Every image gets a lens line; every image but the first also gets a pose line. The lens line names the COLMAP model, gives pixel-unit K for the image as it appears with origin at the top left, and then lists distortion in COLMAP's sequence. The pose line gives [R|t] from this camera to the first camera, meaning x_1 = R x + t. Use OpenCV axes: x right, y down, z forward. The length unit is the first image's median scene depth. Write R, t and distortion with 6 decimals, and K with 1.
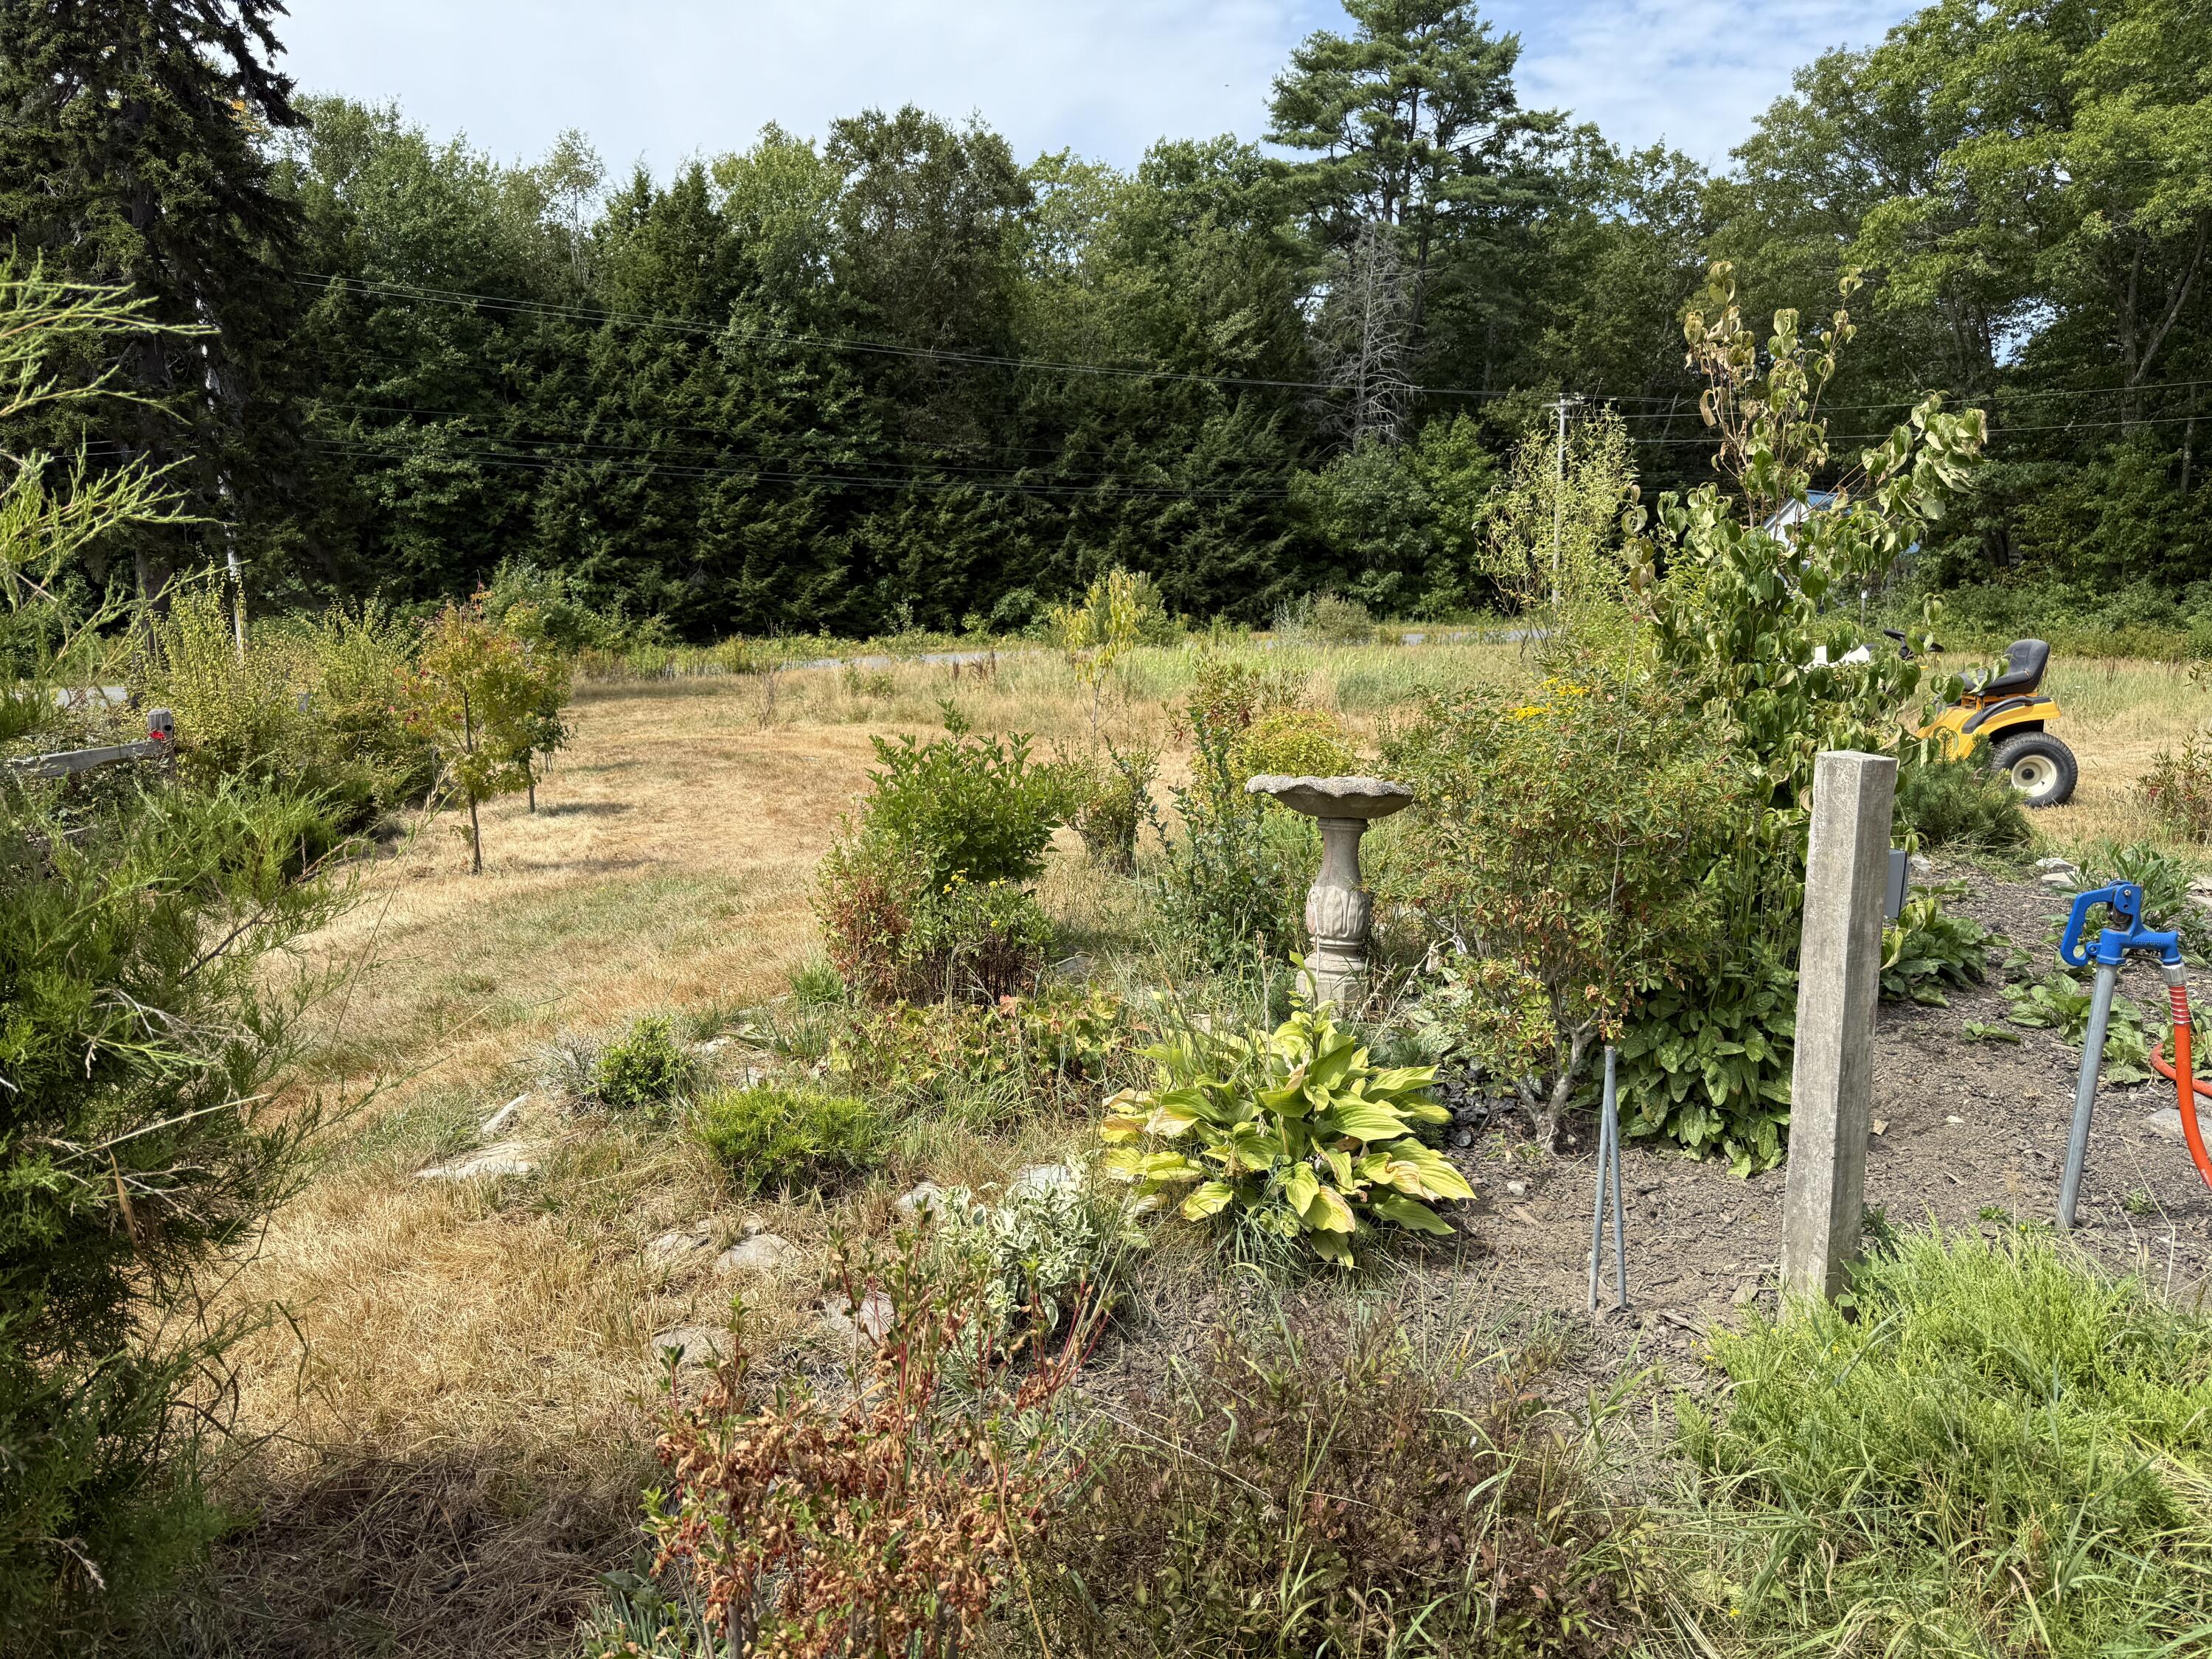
lens RADIAL K [[1560.4, 0, 1104.1], [0, 1560.4, 836.0], [0, 0, 1]] dist [0.009981, -0.000278]
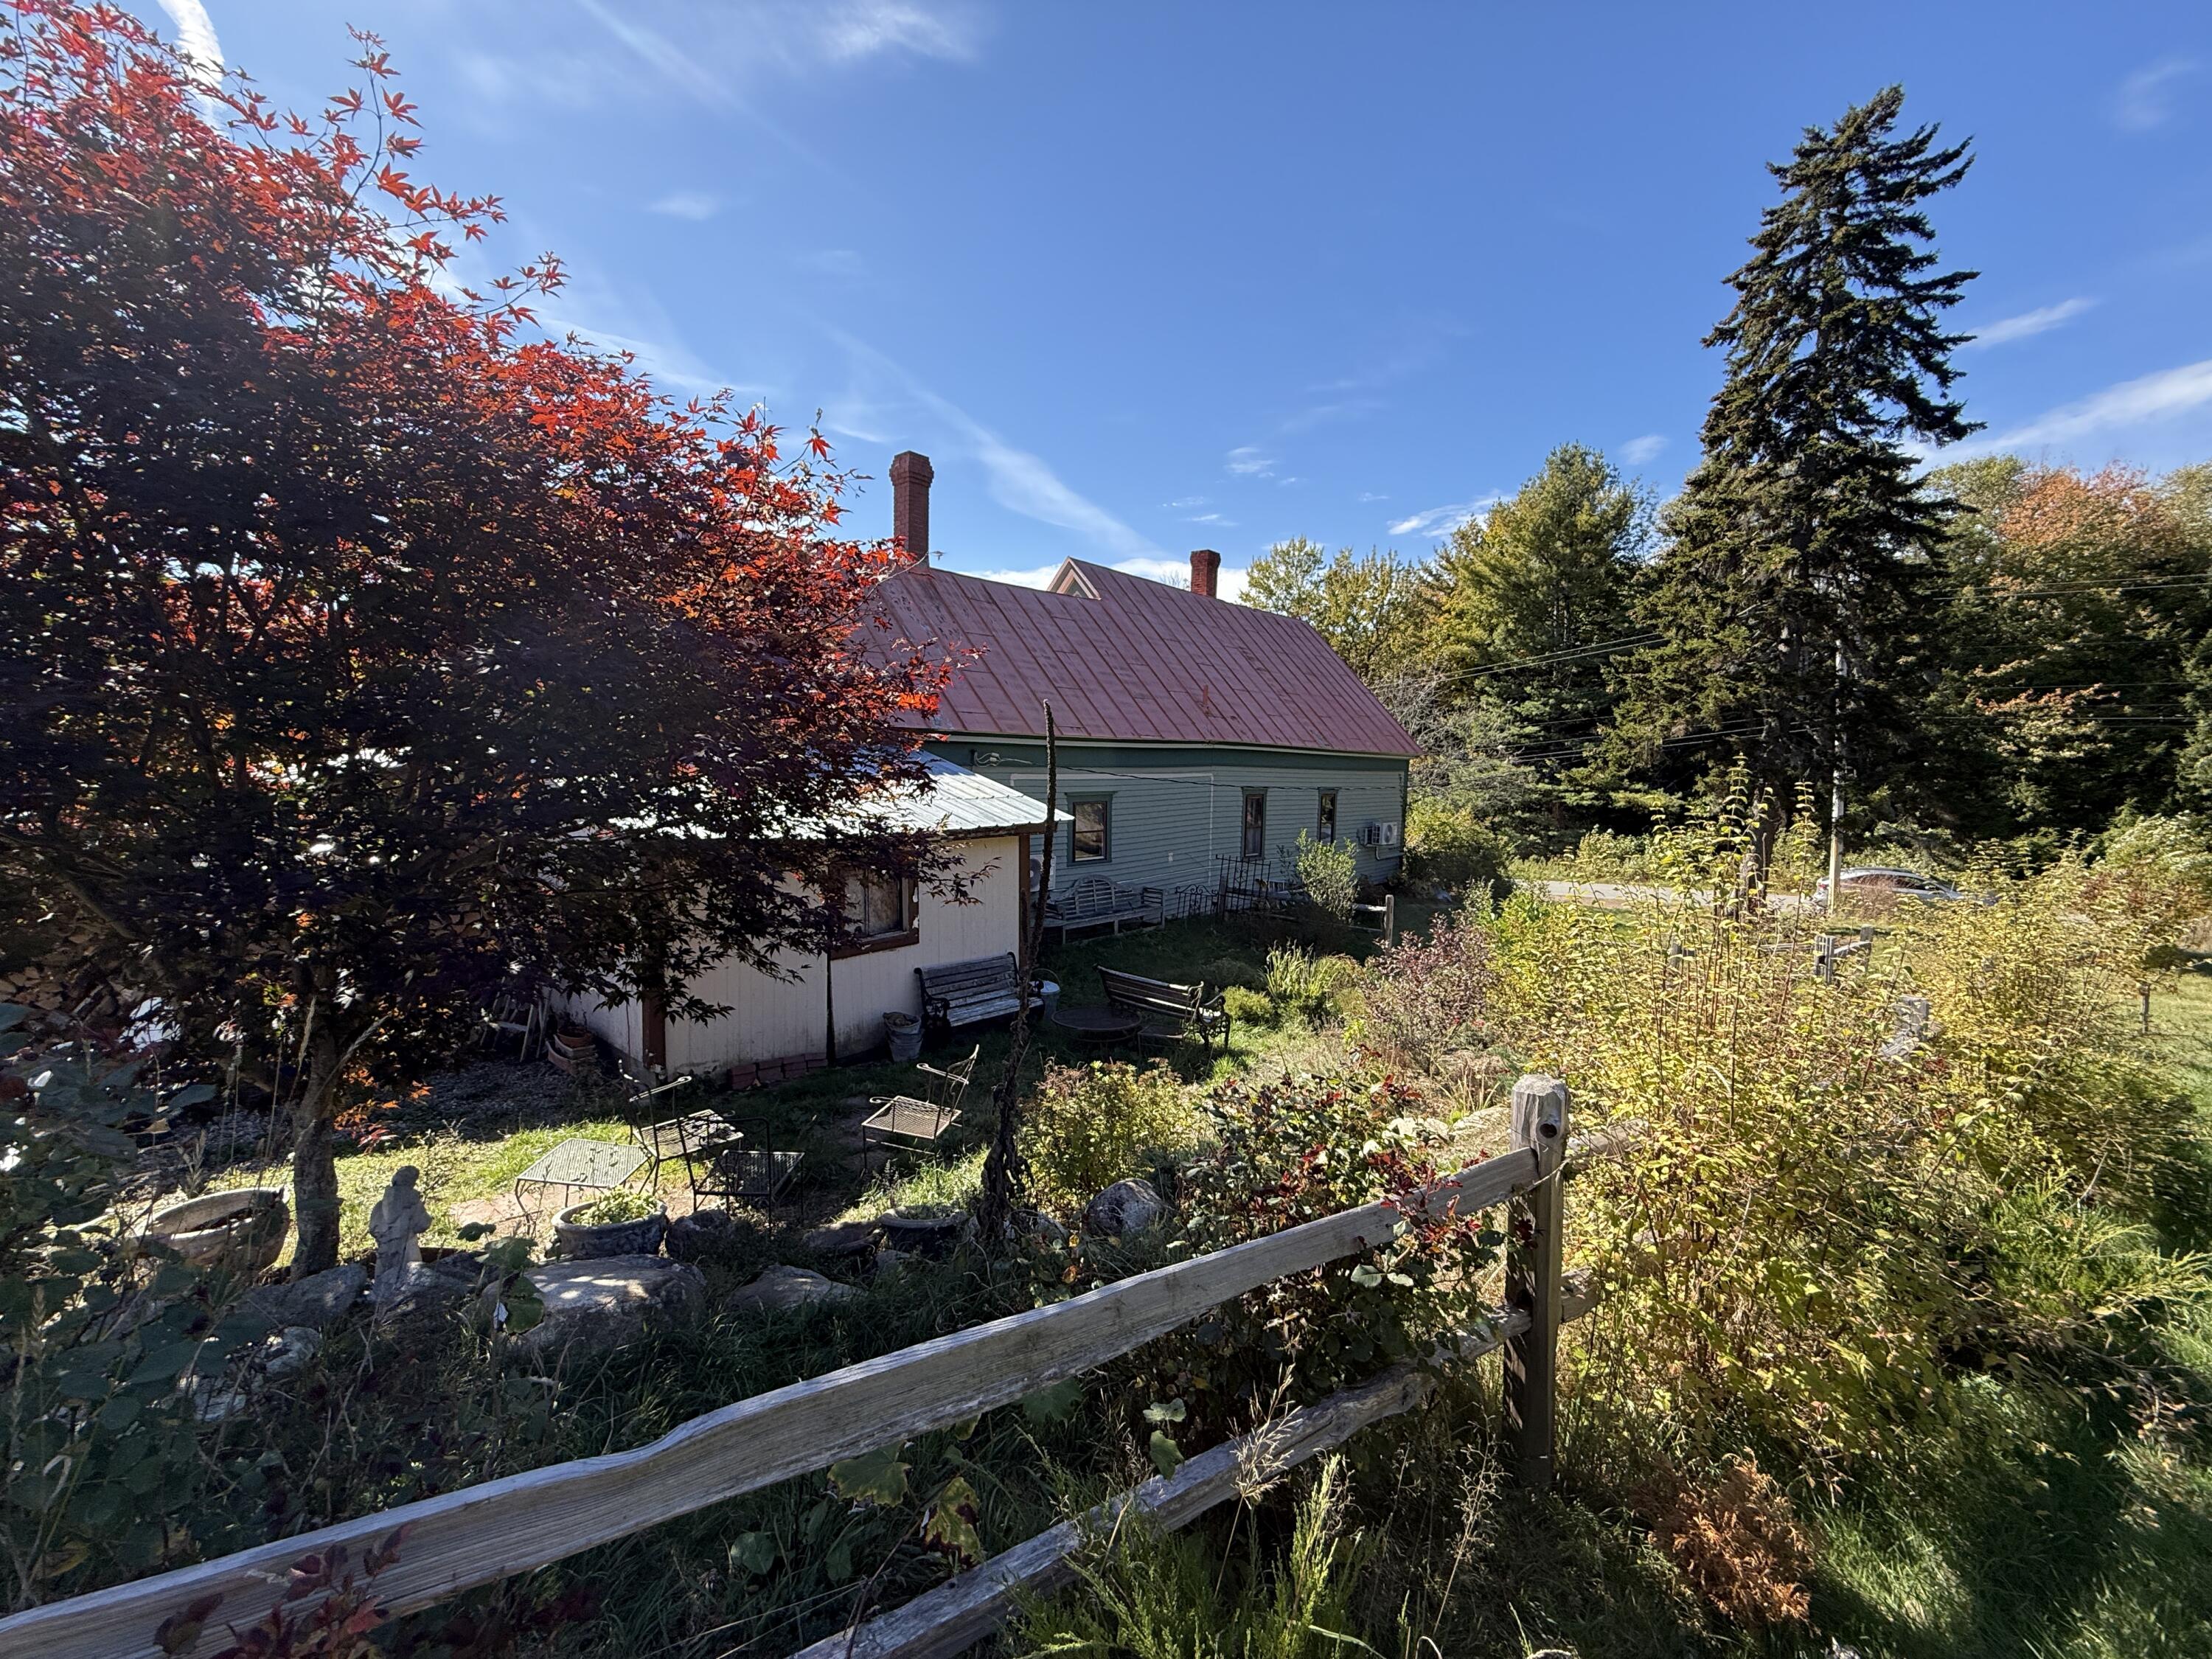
lens RADIAL K [[884.6, 0, 1101.6], [0, 884.6, 821.3], [0, 0, 1]] dist [-0.001090, -0.000022]
pose [[0.369038, 0.033891, -0.928796, -0.059811], [-0.177855, 0.983442, -0.034781, -0.018972], [0.912238, 0.178026, 0.368955, 0.103374]]
